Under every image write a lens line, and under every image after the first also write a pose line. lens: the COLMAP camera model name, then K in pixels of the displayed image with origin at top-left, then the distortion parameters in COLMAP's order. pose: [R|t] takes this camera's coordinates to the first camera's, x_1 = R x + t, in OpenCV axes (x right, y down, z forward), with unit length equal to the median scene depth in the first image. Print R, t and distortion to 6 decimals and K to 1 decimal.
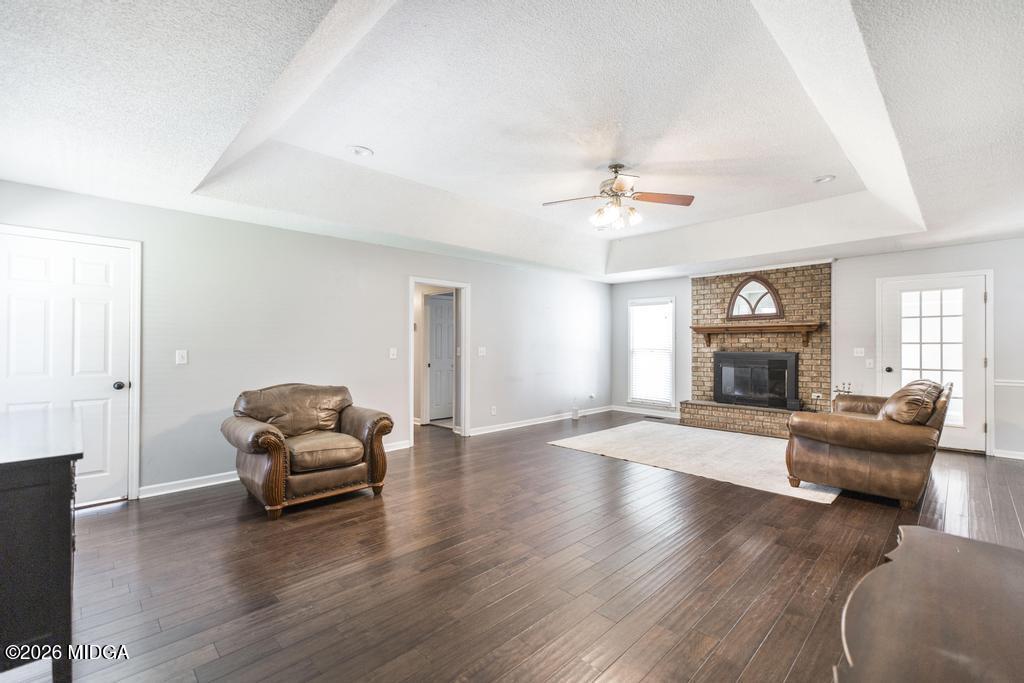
lens RADIAL K [[449.7, 0, 515.3], [0, 449.7, 343.2], [0, 0, 1]] dist [0.015354, -0.000051]
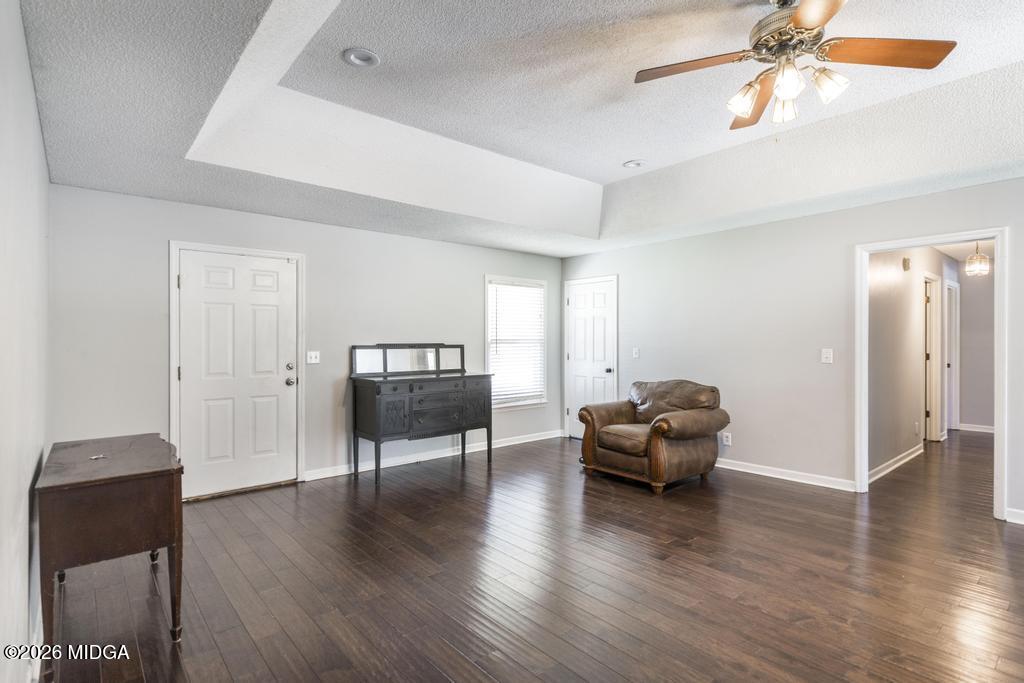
lens RADIAL K [[507.6, 0, 513.5], [0, 507.6, 340.7], [0, 0, 1]] dist [-0.002566, 0.000042]
pose [[-0.071754, -0.003388, -0.997417, 0.890142], [0.003560, 0.999987, -0.003653, -0.002561], [0.997416, -0.003813, -0.071741, 0.810087]]
